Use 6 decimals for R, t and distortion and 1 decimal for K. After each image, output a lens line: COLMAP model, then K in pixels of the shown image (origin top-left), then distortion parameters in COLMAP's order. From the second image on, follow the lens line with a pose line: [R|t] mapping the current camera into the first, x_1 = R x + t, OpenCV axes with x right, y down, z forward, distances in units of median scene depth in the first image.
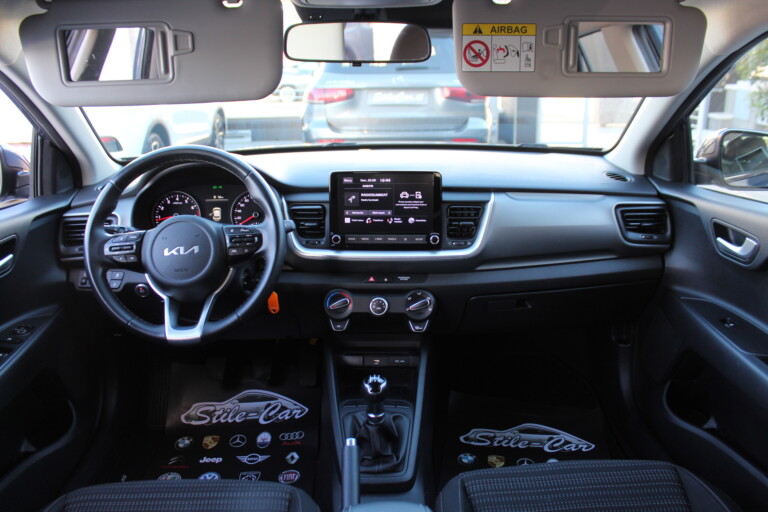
lens RADIAL K [[636.9, 0, 384.0], [0, 636.9, 256.0], [0, 0, 1]] dist [-0.168007, 0.145742]
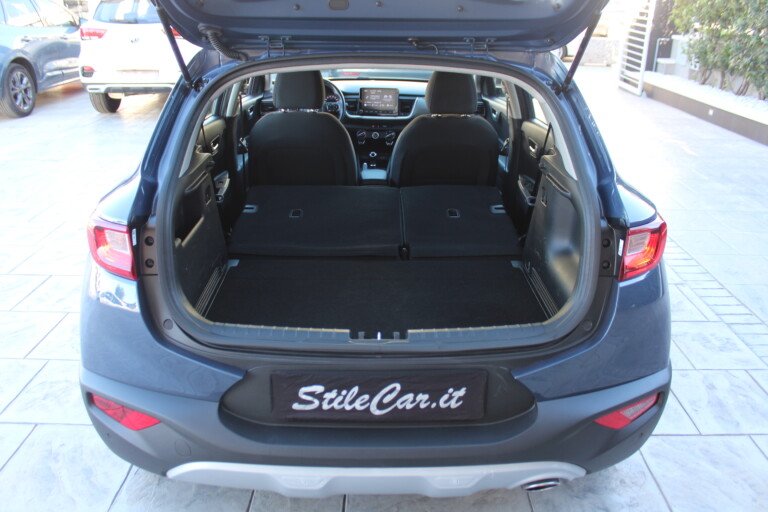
lens RADIAL K [[636.9, 0, 384.0], [0, 636.9, 256.0], [0, 0, 1]] dist [-0.168007, 0.145742]
pose [[0.999595, 0.027924, -0.005512, 0.060526], [-0.027192, 0.994097, 0.105031, 0.318667], [0.008412, -0.104838, 0.994454, -1.887562]]
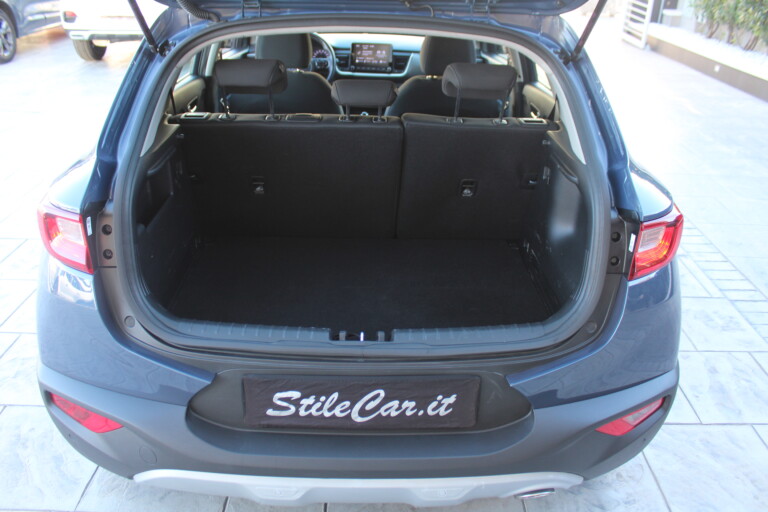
lens RADIAL K [[636.9, 0, 384.0], [0, 636.9, 256.0], [0, 0, 1]] dist [-0.168007, 0.145742]
pose [[0.999201, 0.039627, 0.005123, 0.074807], [-0.039892, 0.982053, 0.184340, 0.260821], [0.002274, -0.184397, 0.982849, -1.760051]]
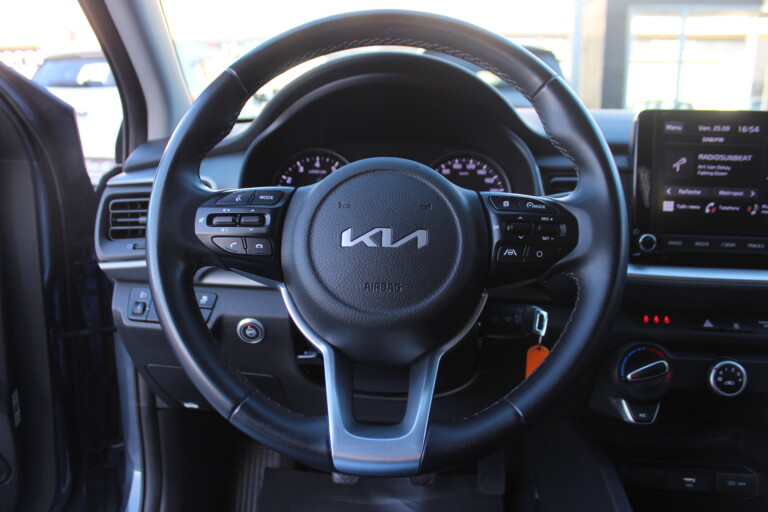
lens RADIAL K [[612.5, 0, 384.0], [0, 612.5, 256.0], [0, 0, 1]] dist [-0.164609, 0.129607]
pose [[0.996863, 0.033257, -0.071825, -0.249228], [-0.038407, 0.996698, -0.071545, 0.026325], [0.069208, 0.074079, 0.994848, 0.517644]]
